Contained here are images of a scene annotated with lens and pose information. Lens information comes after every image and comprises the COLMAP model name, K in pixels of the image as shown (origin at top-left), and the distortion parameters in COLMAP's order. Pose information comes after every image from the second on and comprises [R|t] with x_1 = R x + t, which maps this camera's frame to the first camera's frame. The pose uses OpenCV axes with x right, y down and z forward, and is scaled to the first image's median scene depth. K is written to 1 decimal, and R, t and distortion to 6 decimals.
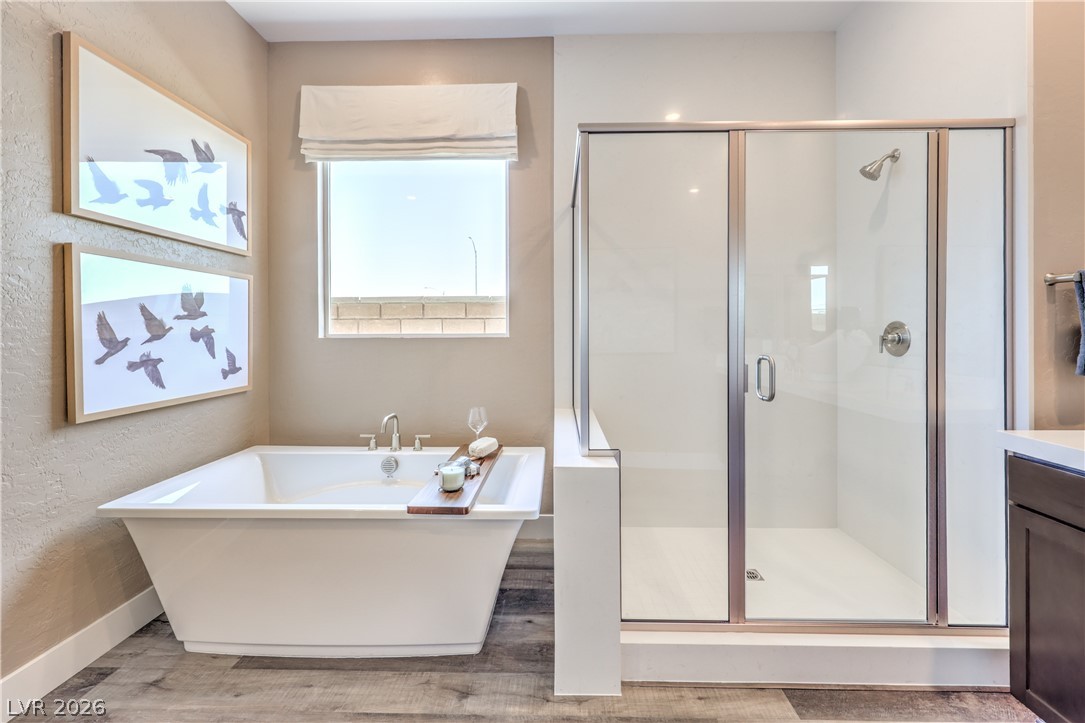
lens RADIAL K [[472.9, 0, 532.3], [0, 472.9, 332.3], [0, 0, 1]] dist [0.001145, -0.000200]
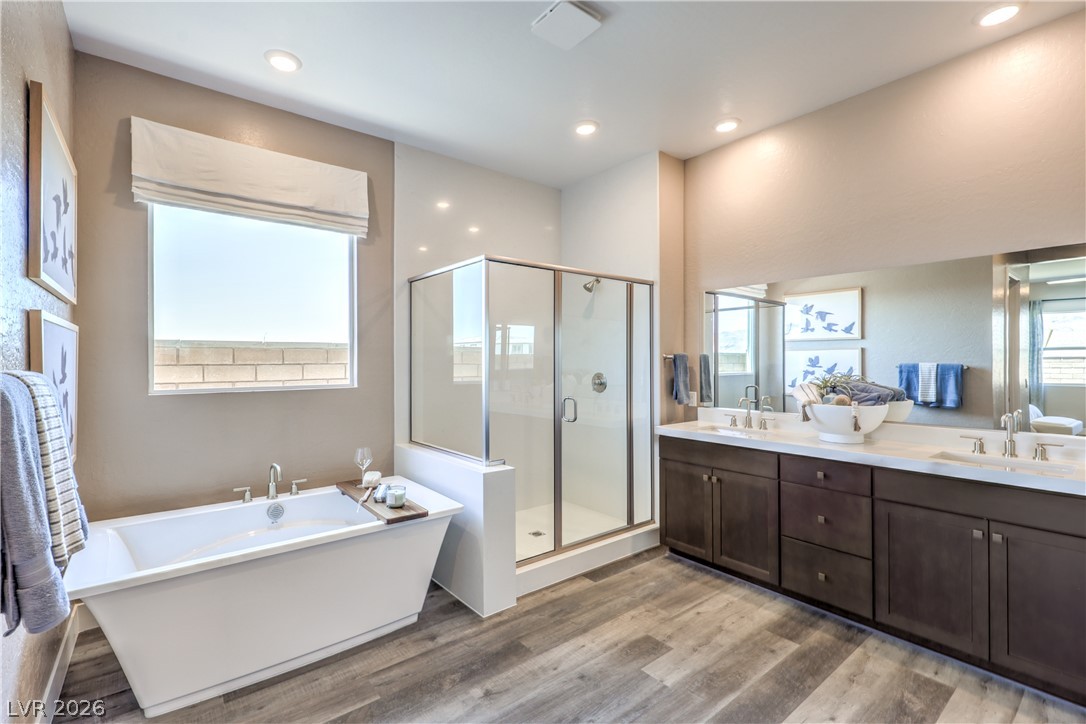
lens RADIAL K [[473.3, 0, 548.4], [0, 473.3, 363.0], [0, 0, 1]] dist [0.001145, -0.000200]
pose [[0.759063, 0.003008, 0.651010, -0.532157], [0.002119, 0.999973, -0.007091, -0.048071], [-0.651014, 0.006762, 0.759036, -0.226255]]
